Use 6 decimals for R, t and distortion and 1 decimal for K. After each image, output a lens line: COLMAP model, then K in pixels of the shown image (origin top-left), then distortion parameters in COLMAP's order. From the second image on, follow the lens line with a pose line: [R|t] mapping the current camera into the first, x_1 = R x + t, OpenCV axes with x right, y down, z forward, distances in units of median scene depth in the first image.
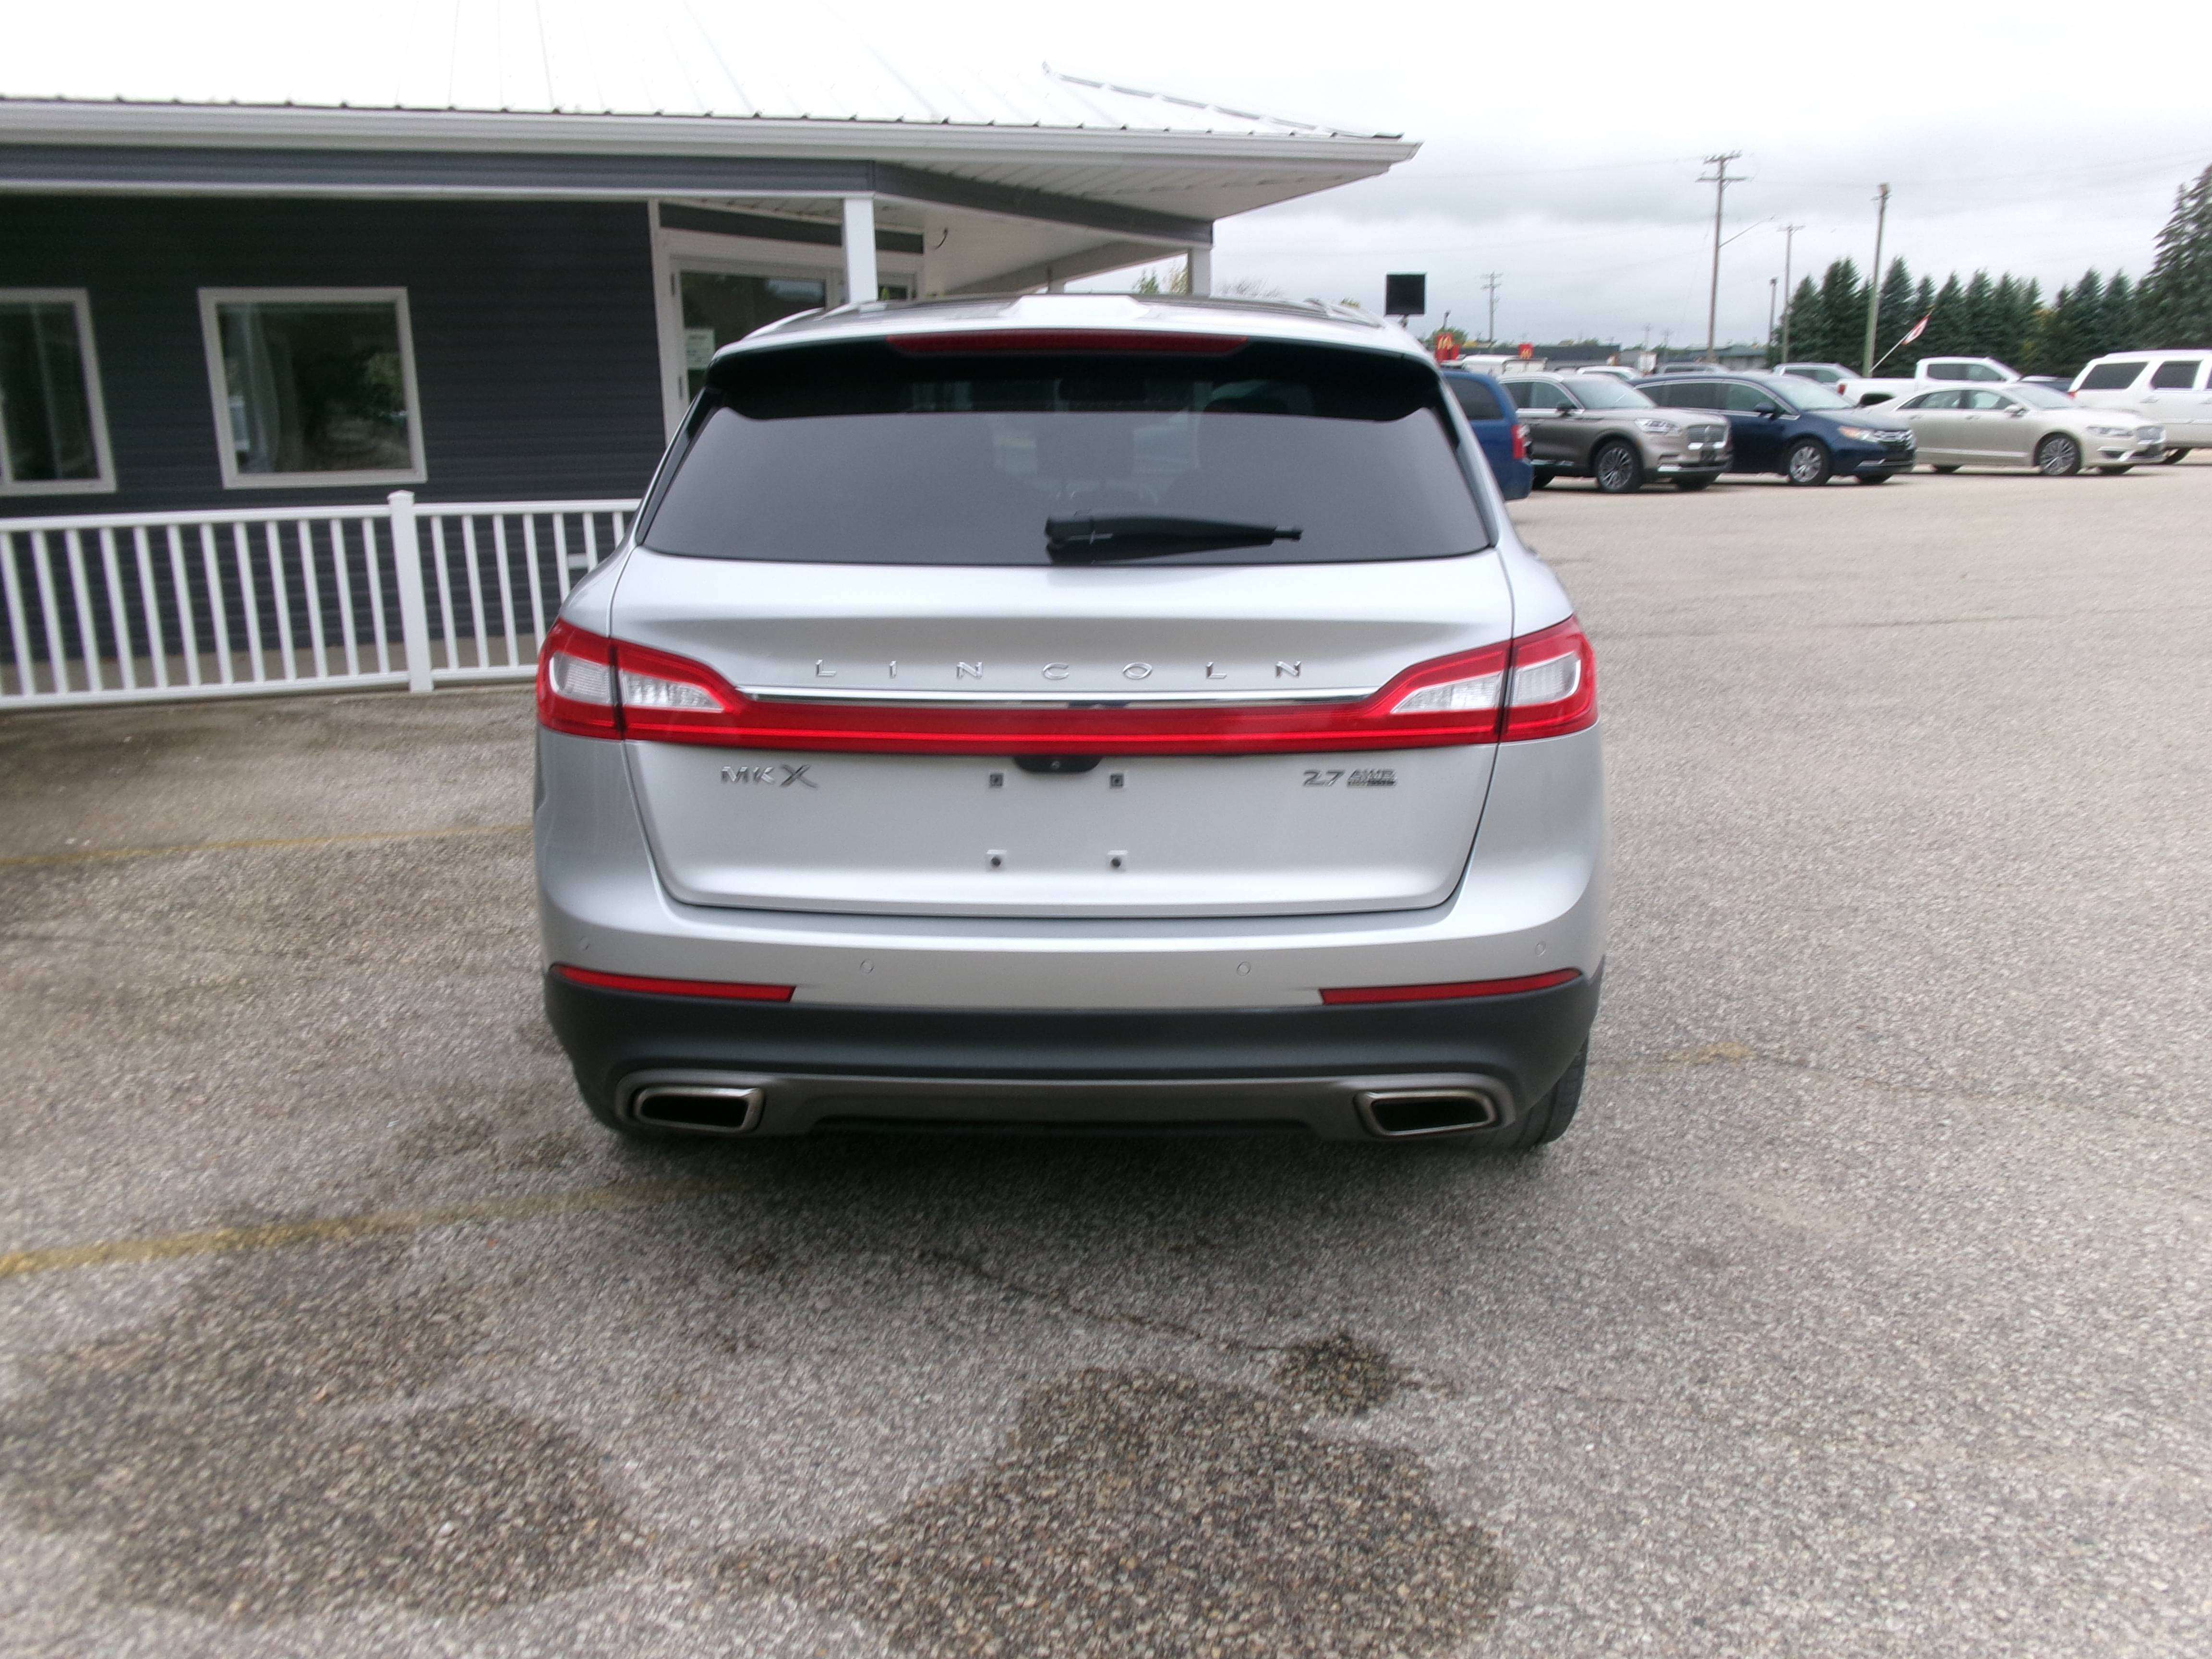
lens RADIAL K [[1780.0, 0, 1111.8], [0, 1780.0, 832.0], [0, 0, 1]] dist [0.002075, -0.005533]
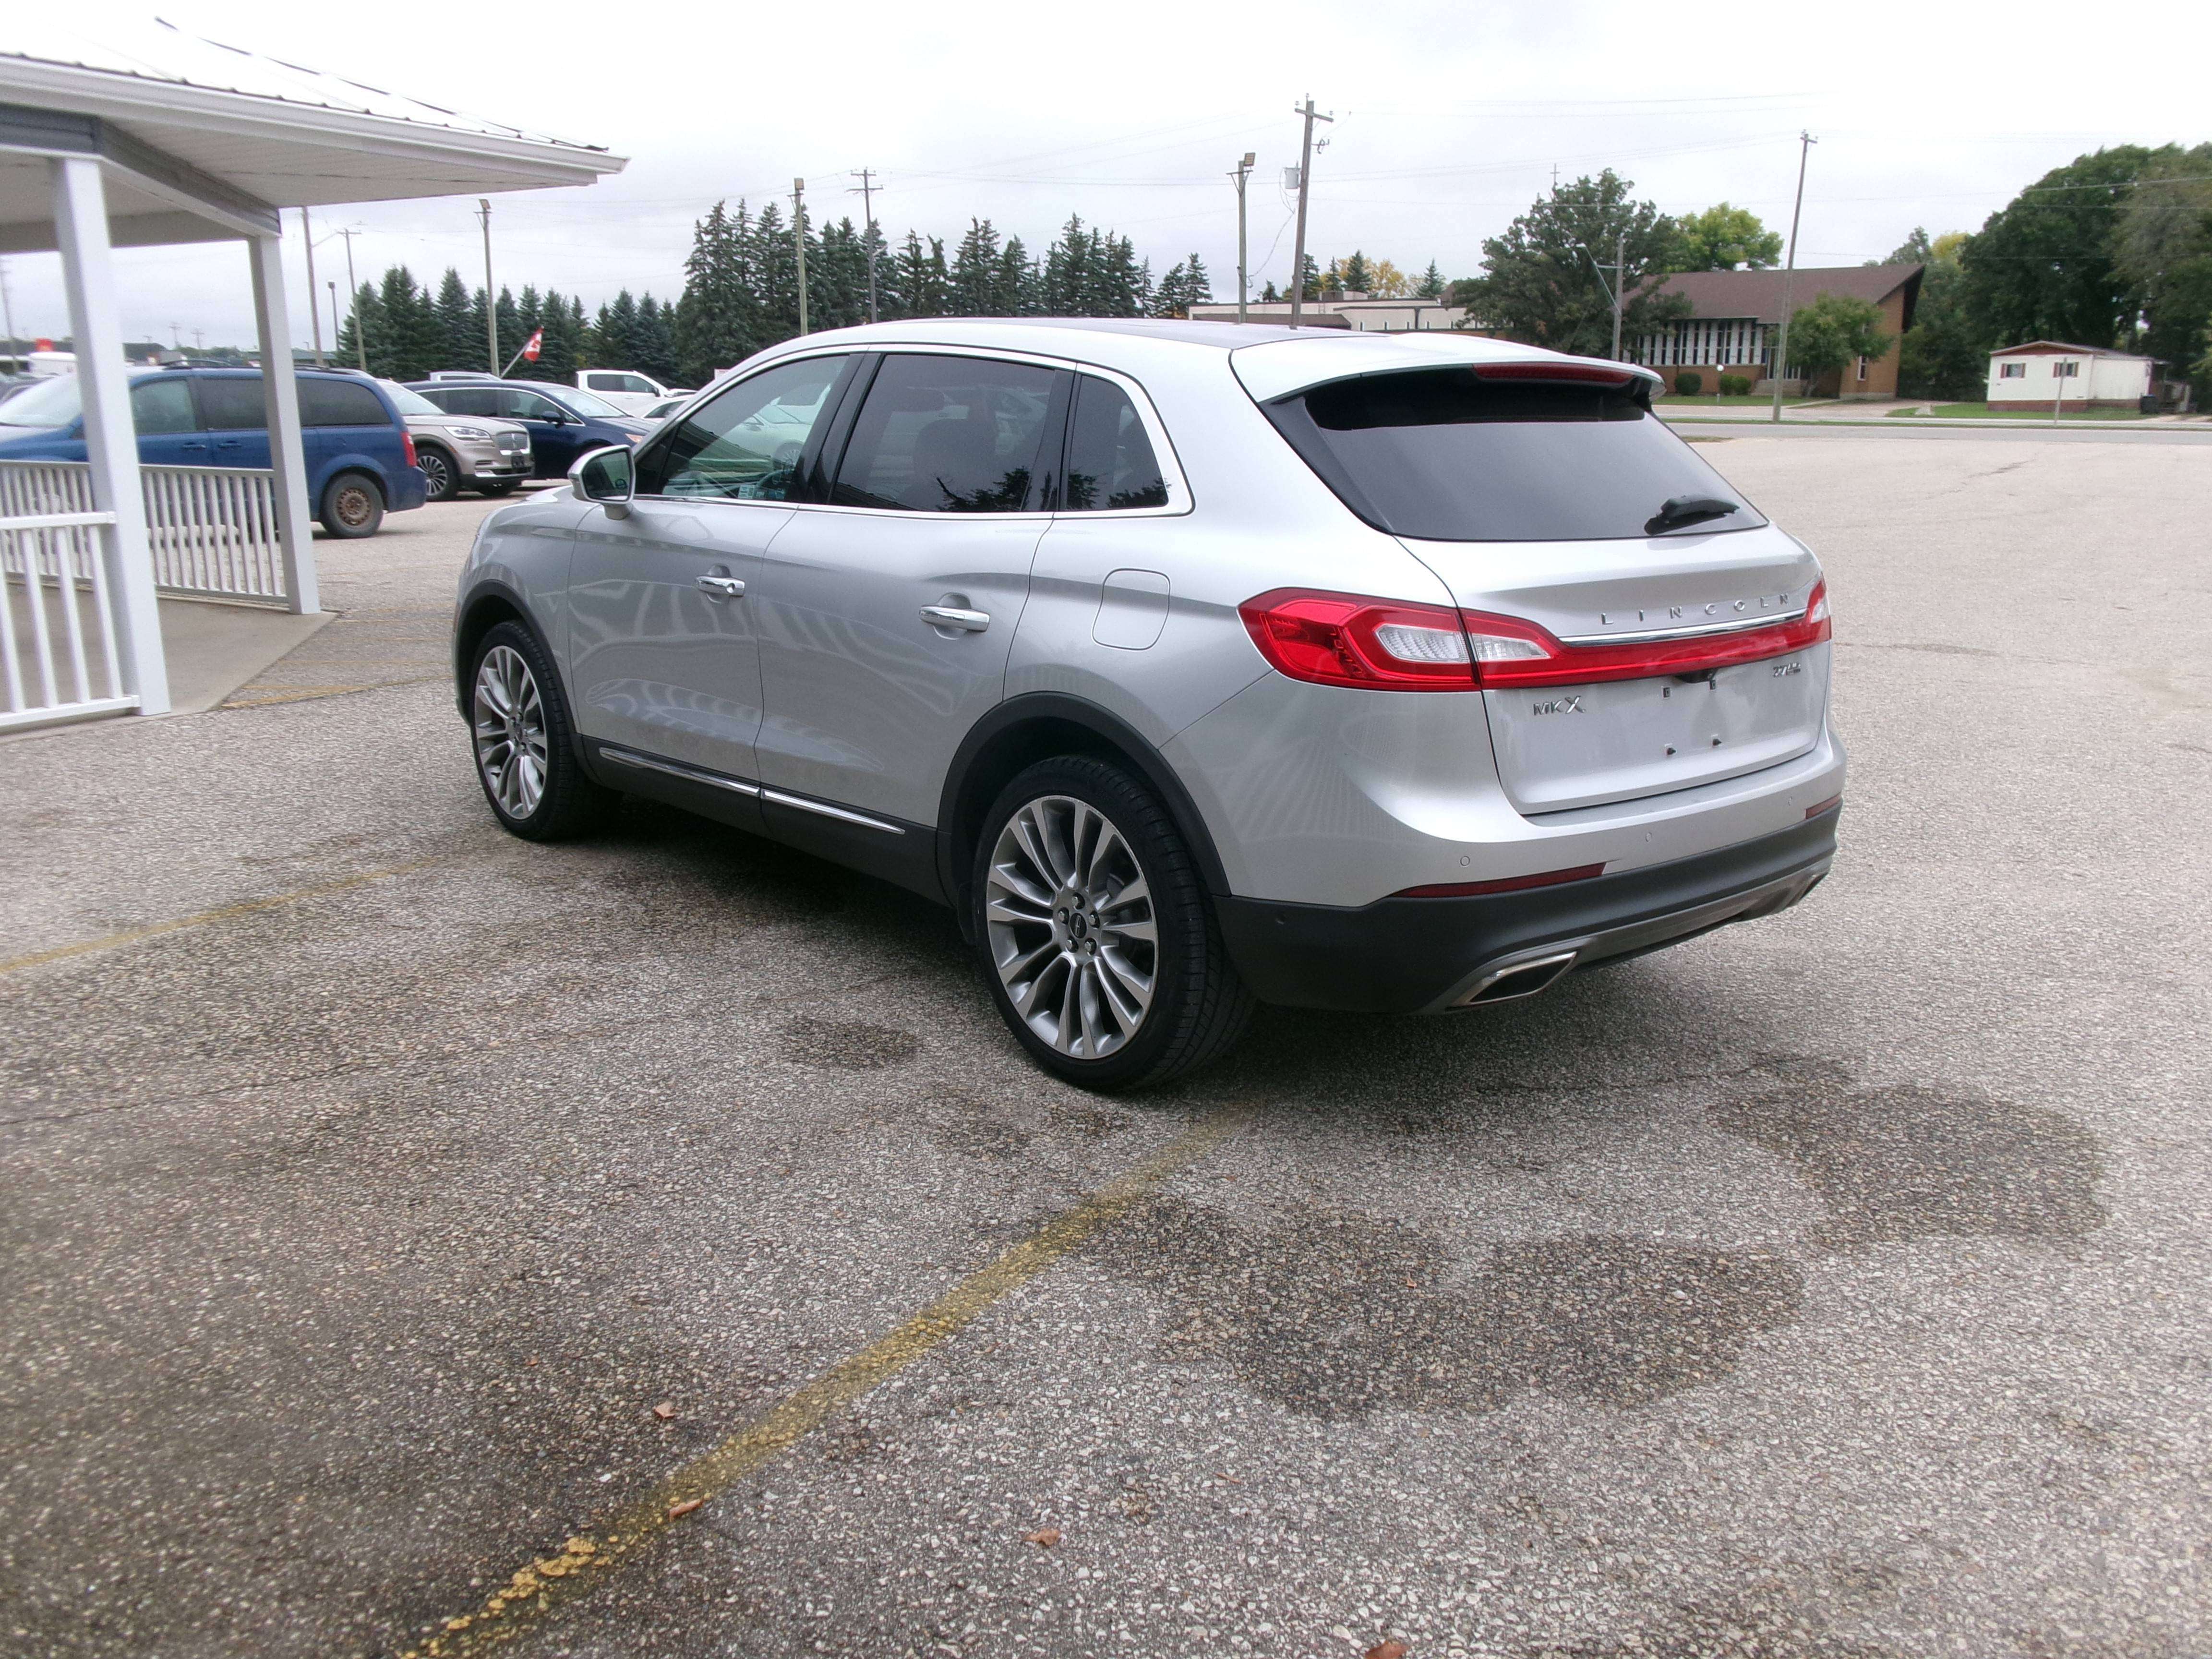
lens RADIAL K [[1780.0, 0, 1106.5], [0, 1780.0, 828.5], [0, 0, 1]] dist [0.002075, -0.005533]
pose [[0.740693, -0.142623, 0.656530, -0.692960], [0.146119, 0.988014, 0.049783, -0.030078], [-0.655761, 0.059057, 0.752655, 0.135028]]
